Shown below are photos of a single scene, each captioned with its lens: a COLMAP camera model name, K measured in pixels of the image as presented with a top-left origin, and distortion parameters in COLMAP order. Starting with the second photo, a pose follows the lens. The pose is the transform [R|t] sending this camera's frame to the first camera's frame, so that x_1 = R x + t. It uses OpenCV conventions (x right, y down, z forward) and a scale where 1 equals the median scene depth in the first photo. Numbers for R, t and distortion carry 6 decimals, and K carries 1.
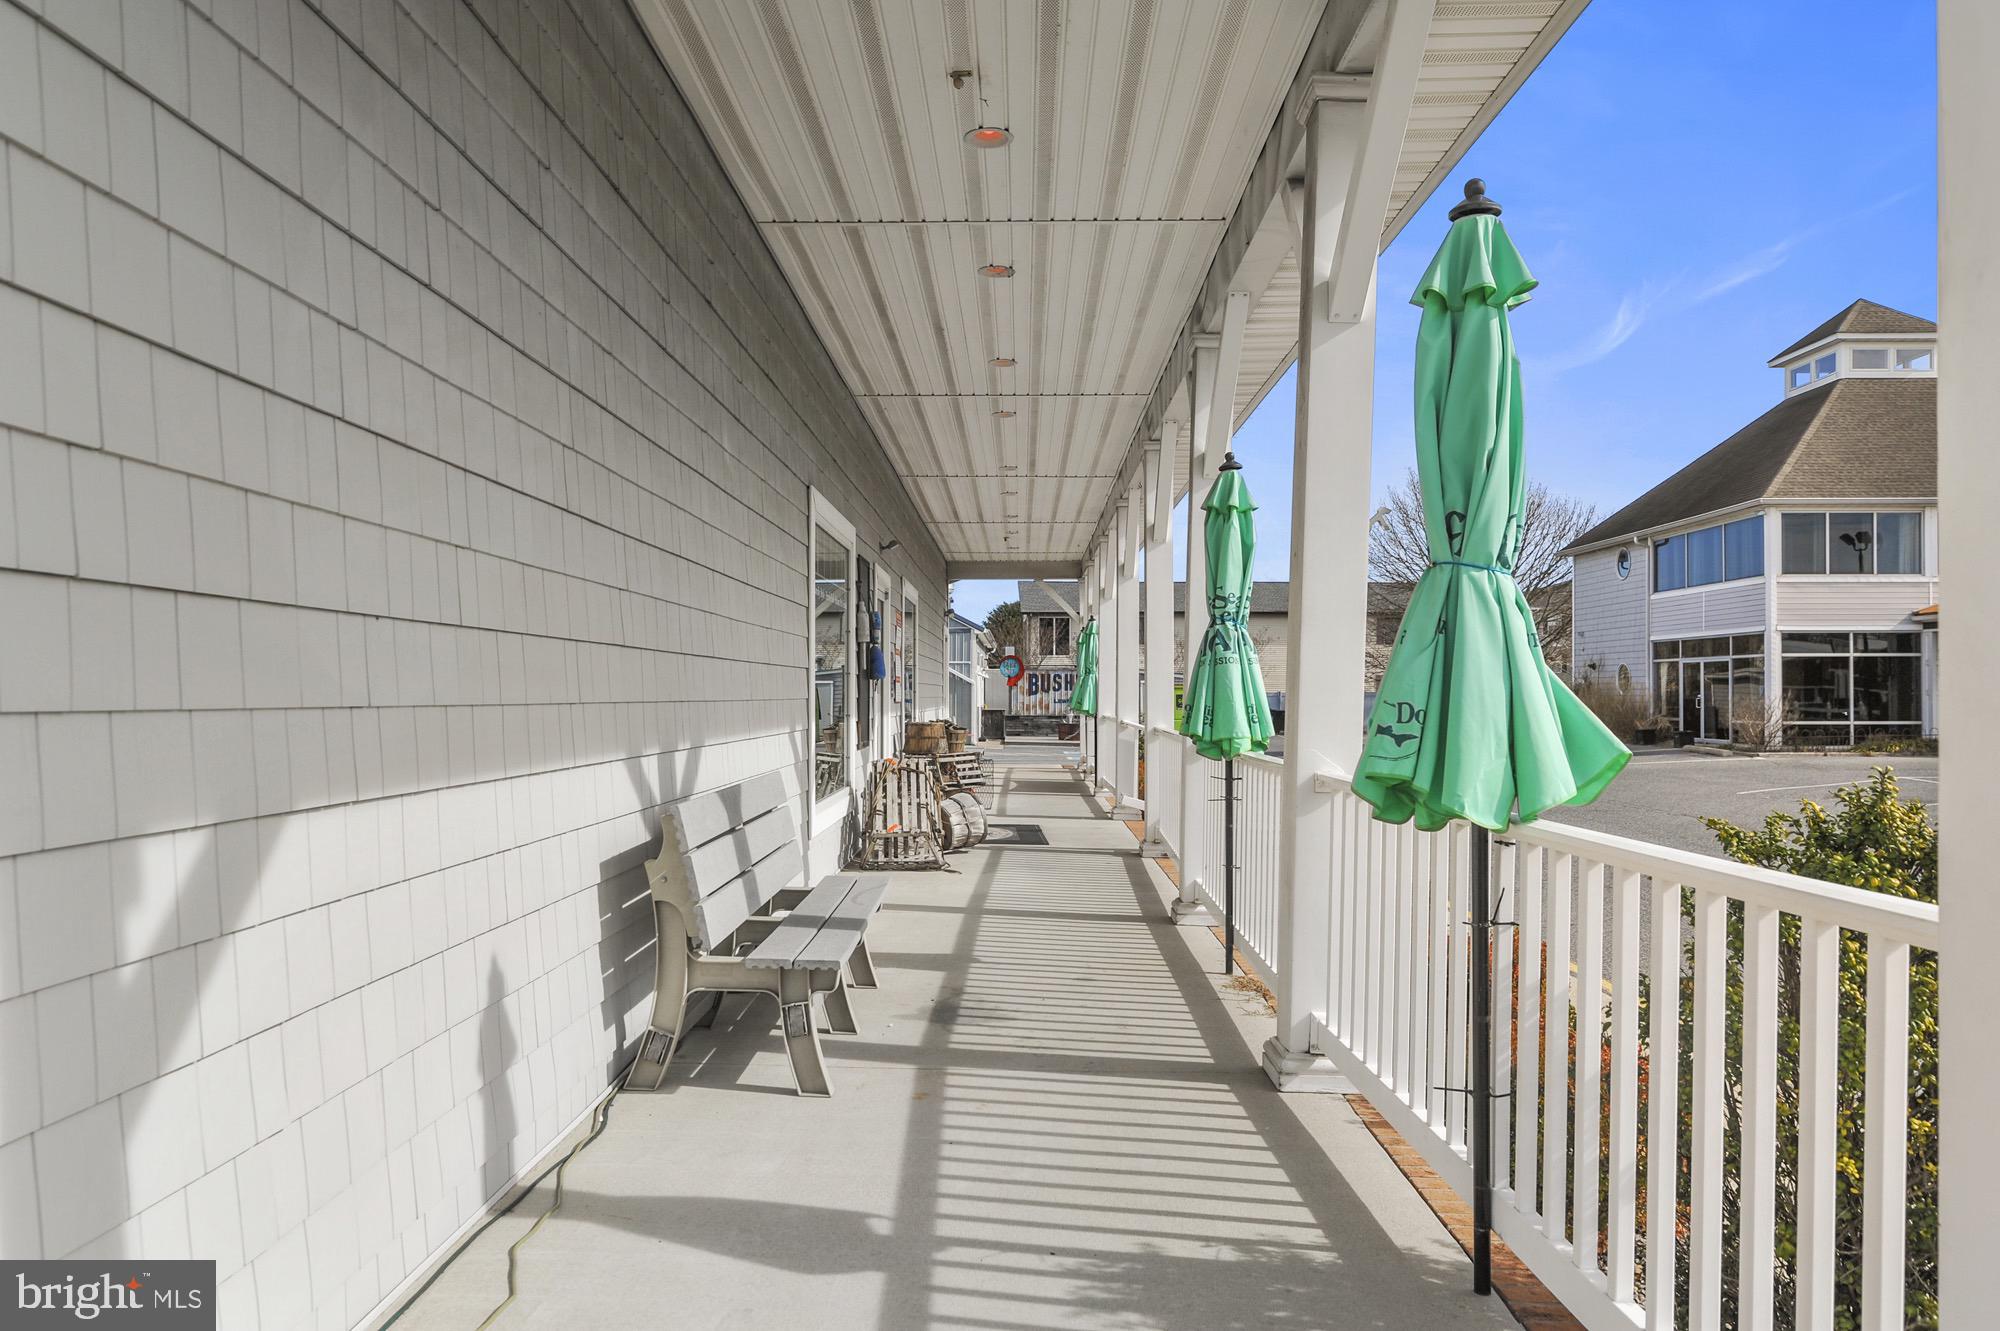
lens RADIAL K [[1334.9, 0, 1002.8], [0, 1334.9, 691.4], [0, 0, 1]] dist [-0.002341, -0.000933]
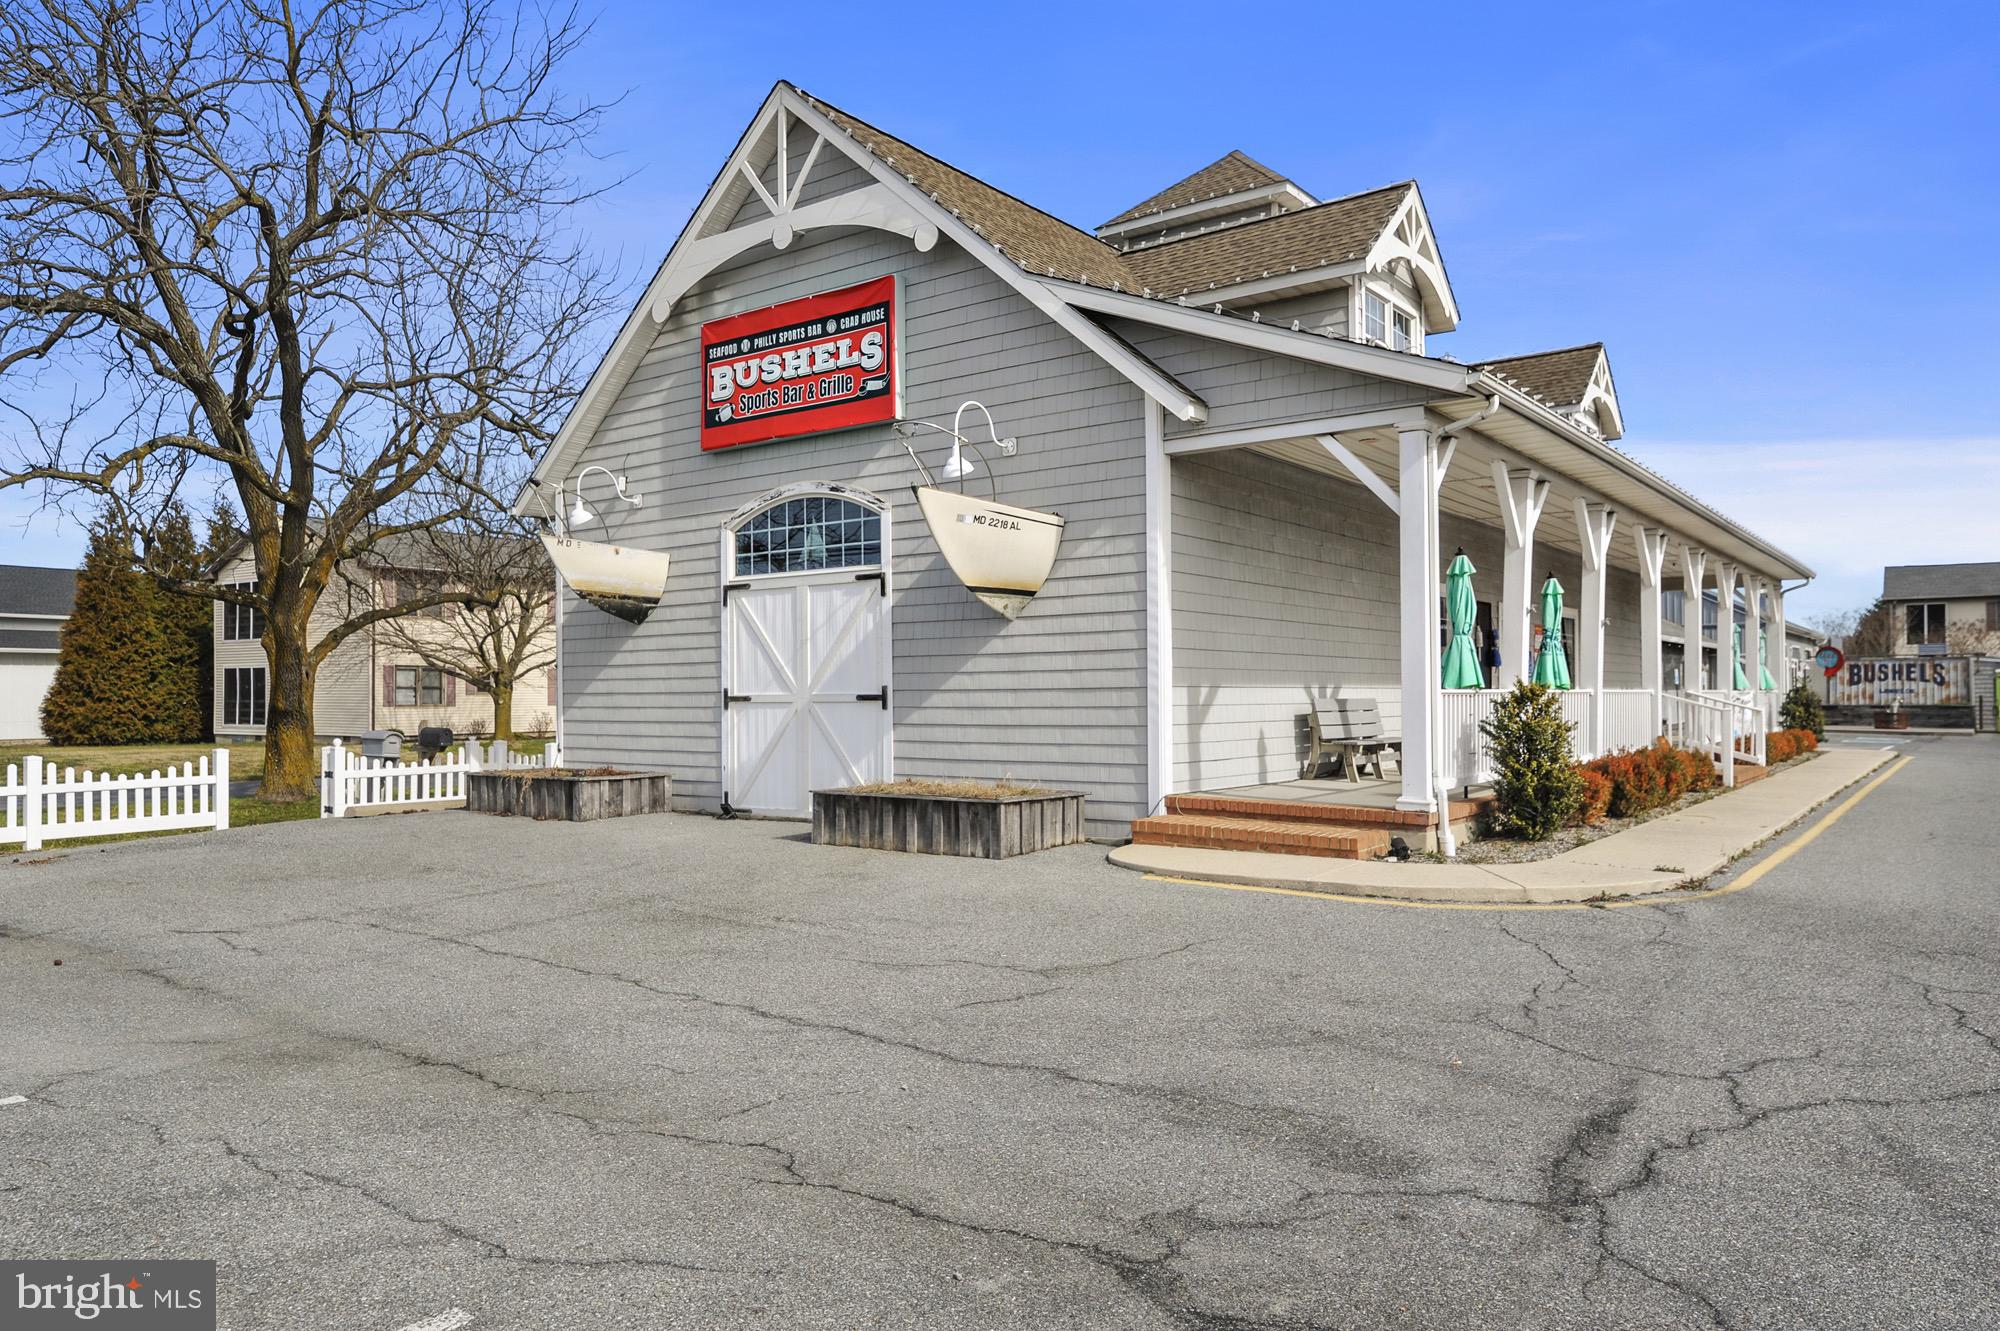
lens RADIAL K [[1334.9, 0, 1002.8], [0, 1334.9, 691.4], [0, 0, 1]] dist [-0.002341, -0.000933]
pose [[0.807938, -0.012176, -0.589141, 0.239286], [0.010919, 0.999924, -0.005692, 0.015334], [0.589166, -0.001834, 0.808010, -0.479225]]
